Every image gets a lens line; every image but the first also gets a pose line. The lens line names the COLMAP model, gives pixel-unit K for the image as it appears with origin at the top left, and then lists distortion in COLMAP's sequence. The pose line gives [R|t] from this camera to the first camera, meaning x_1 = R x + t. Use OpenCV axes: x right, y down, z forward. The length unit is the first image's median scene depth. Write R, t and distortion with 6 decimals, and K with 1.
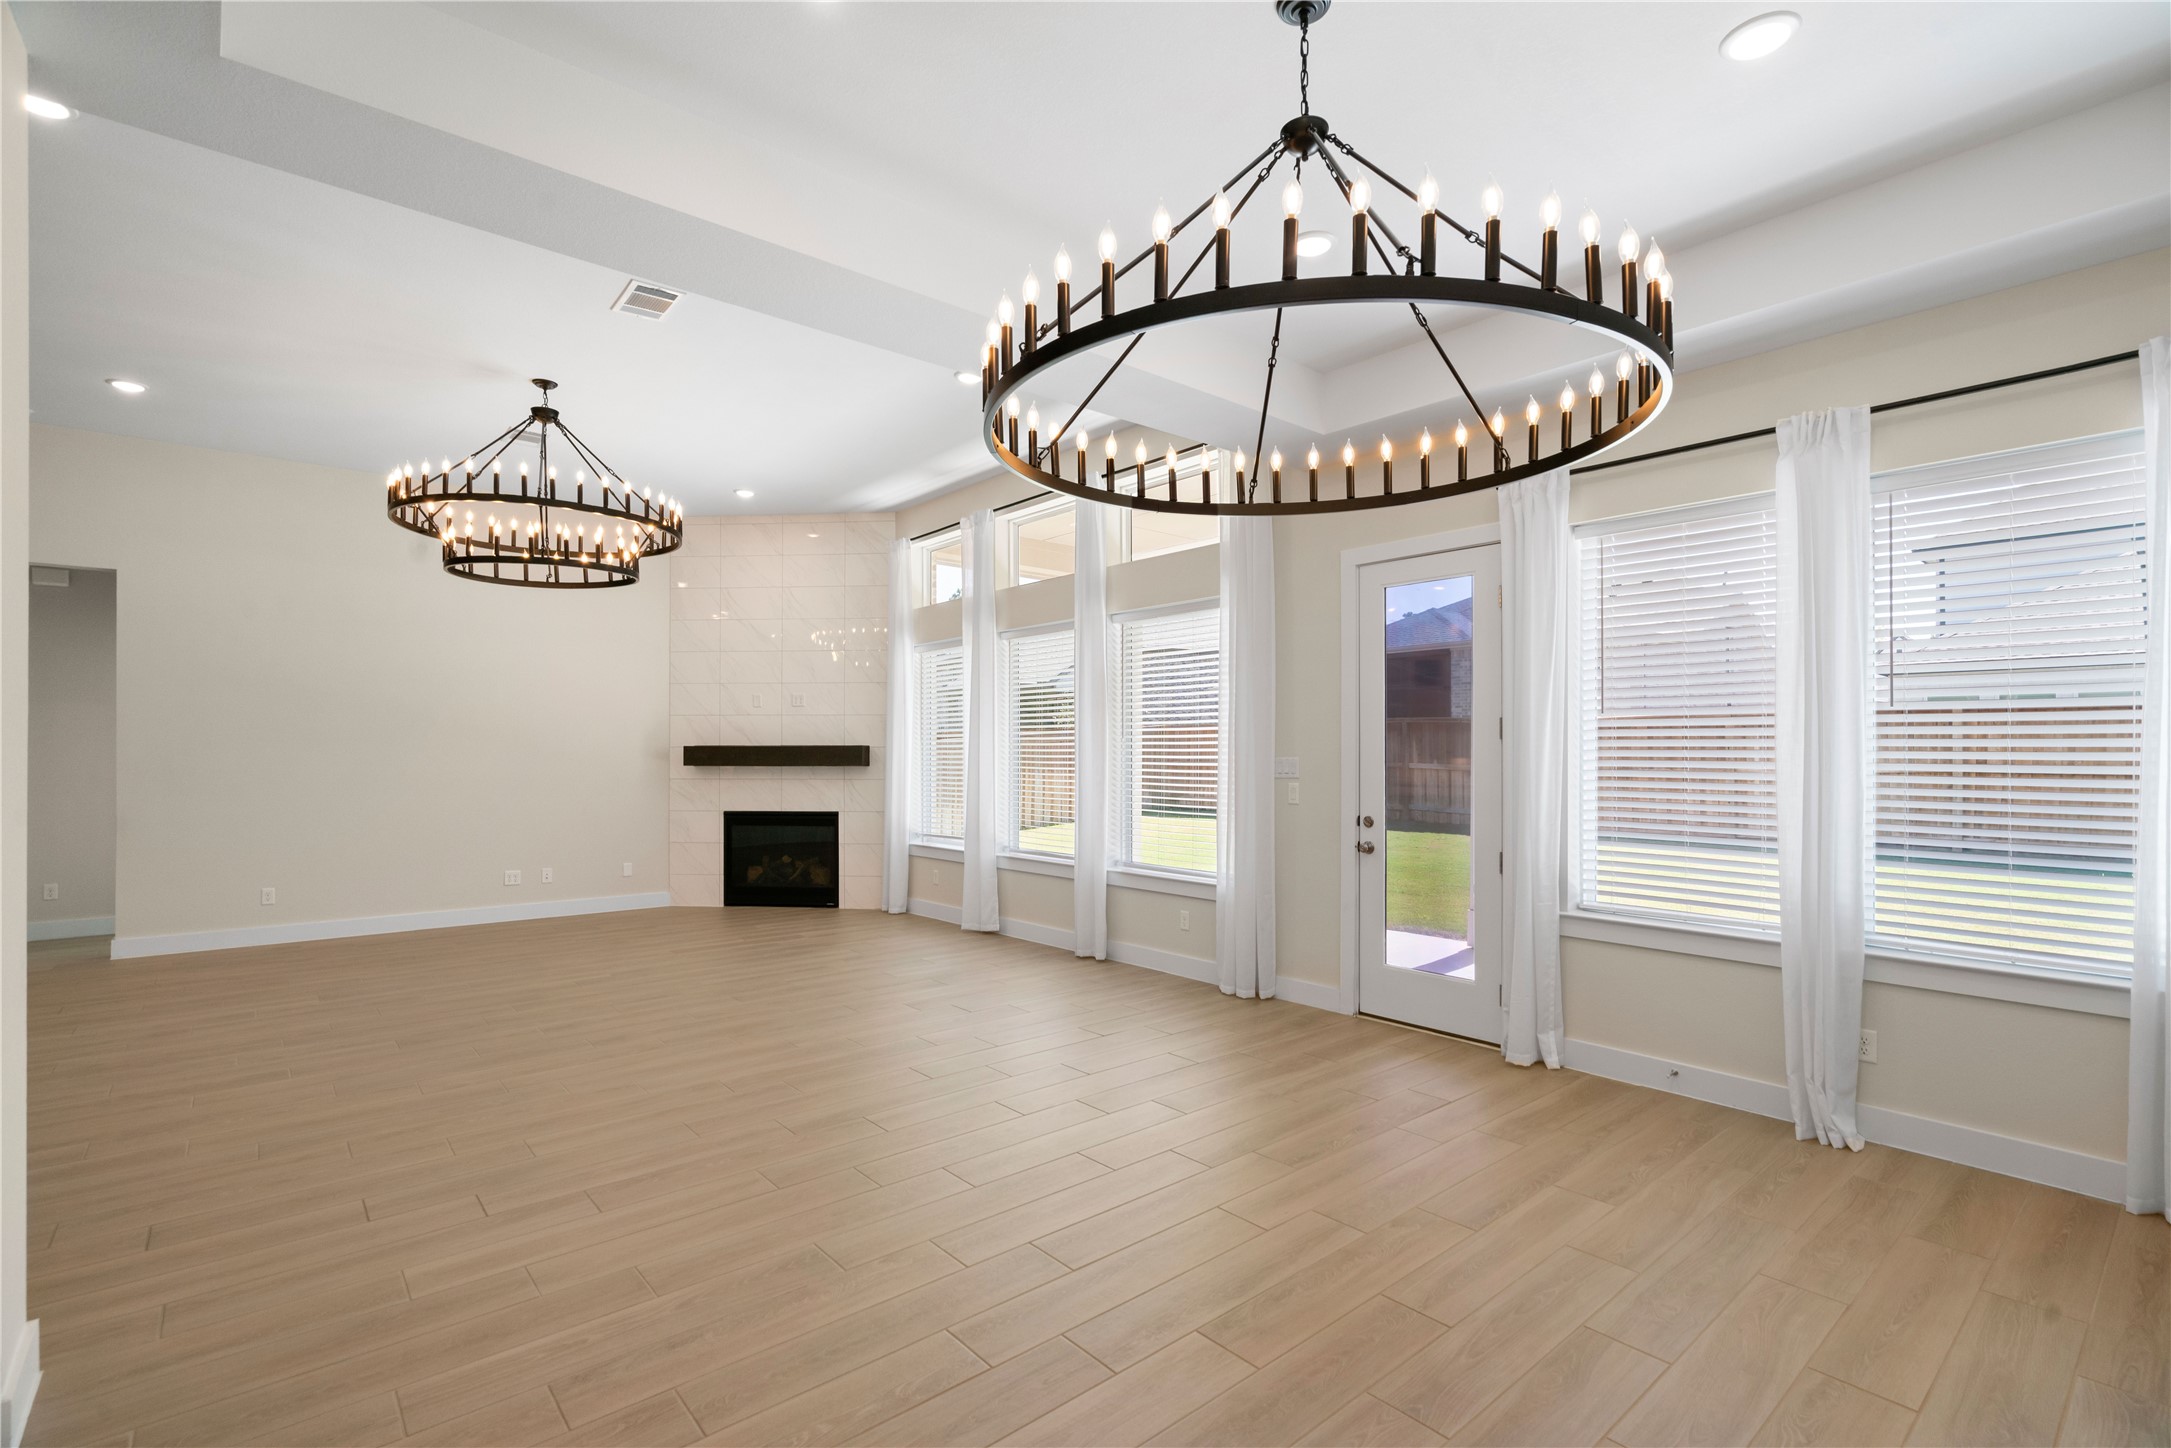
lens RADIAL K [[997.1, 0, 1085.5], [0, 997.1, 742.4], [0, 0, 1]] dist [-0.007568, 0.003753]
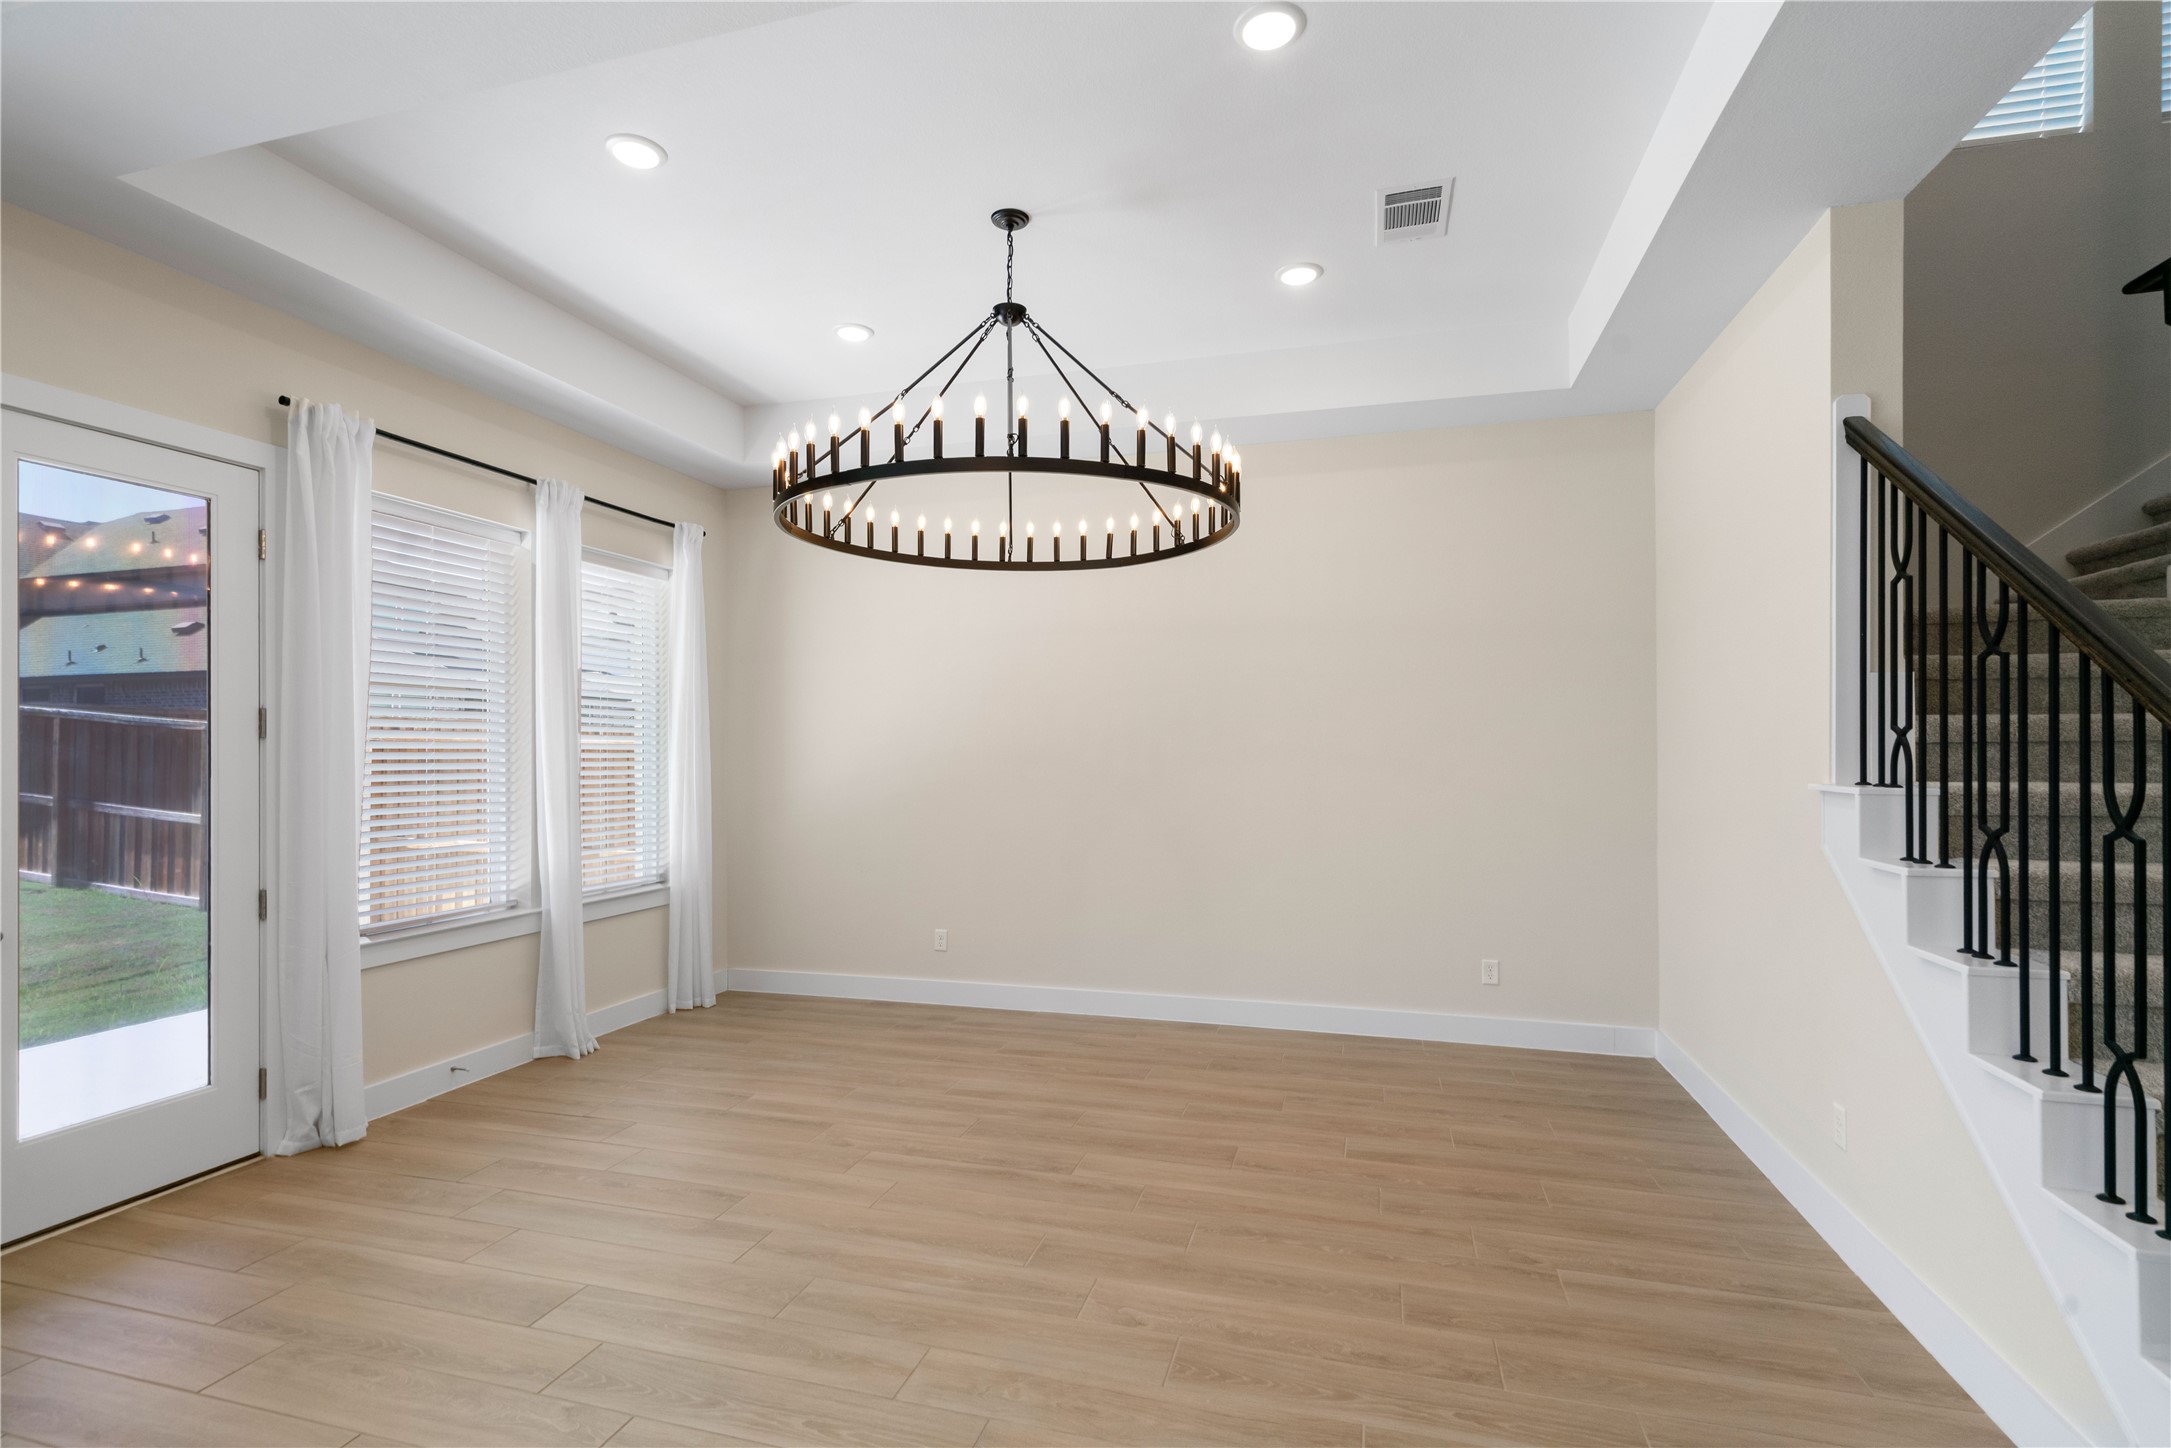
lens RADIAL K [[997.1, 0, 1091.9], [0, 997.1, 740.3], [0, 0, 1]] dist [-0.007568, 0.003753]
pose [[-0.563745, 0.008419, 0.825906, -0.425543], [-0.003612, 0.999913, -0.012659, 0.004540], [-0.825941, -0.010120, -0.563665, 0.714615]]
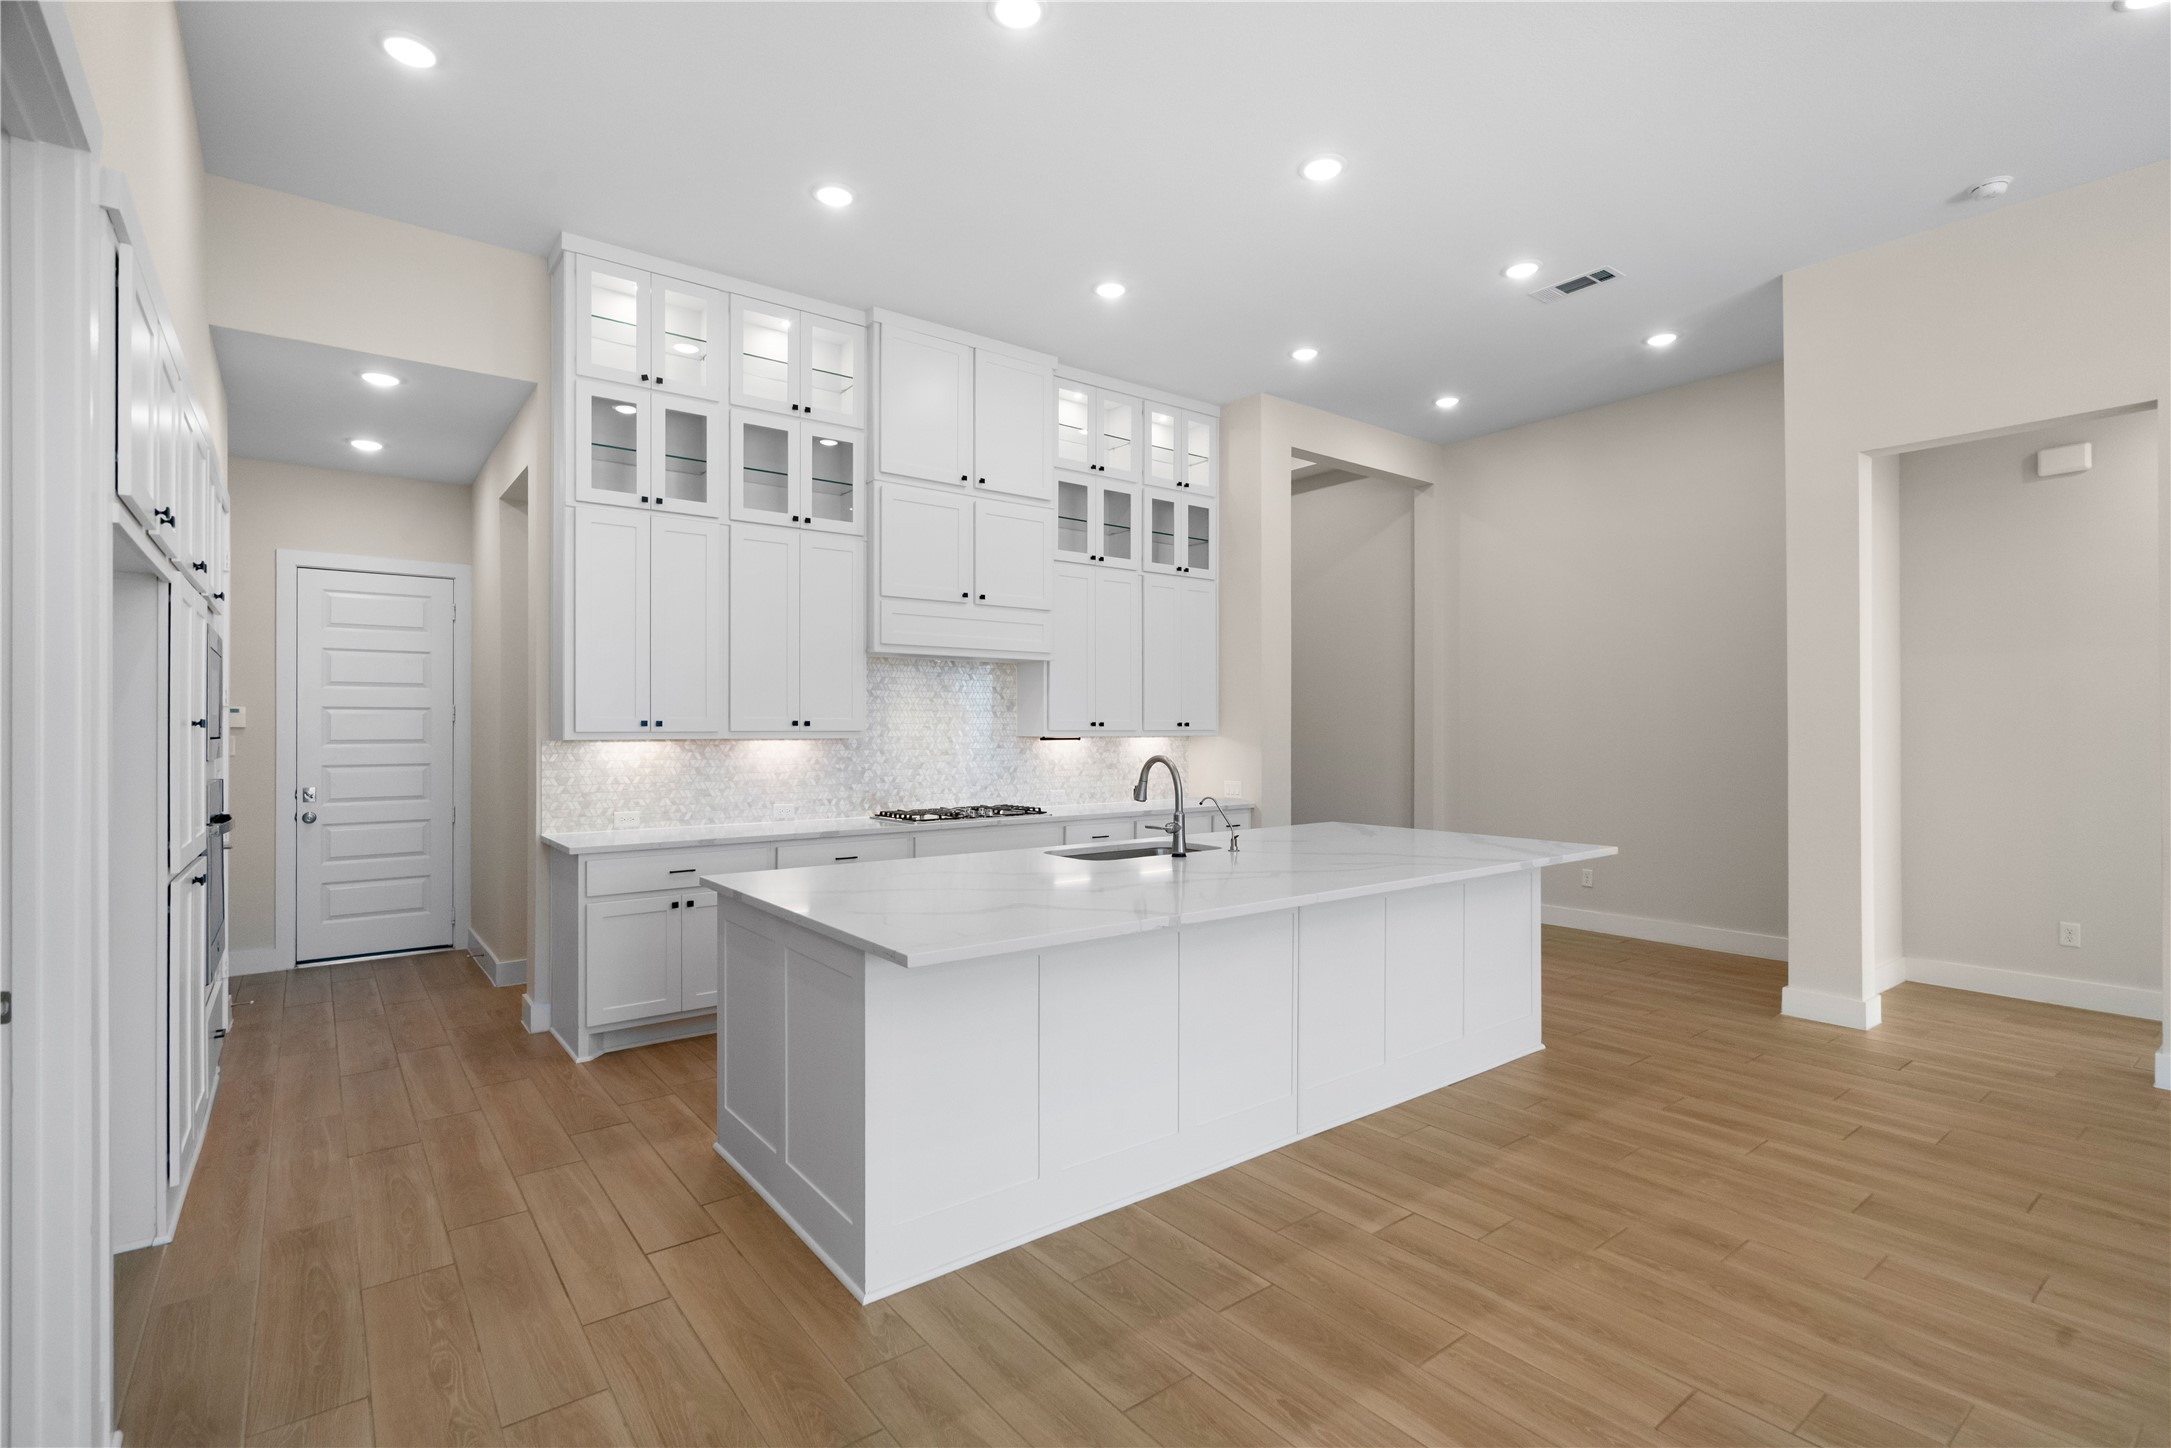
lens RADIAL K [[997.1, 0, 1077.6], [0, 997.1, 730.0], [0, 0, 1]] dist [-0.007568, 0.003753]
pose [[-0.054422, 0.004847, -0.998506, -0.435085], [0.009408, 0.999946, 0.004341, 0.006331], [0.998474, -0.009157, -0.054465, 0.475999]]
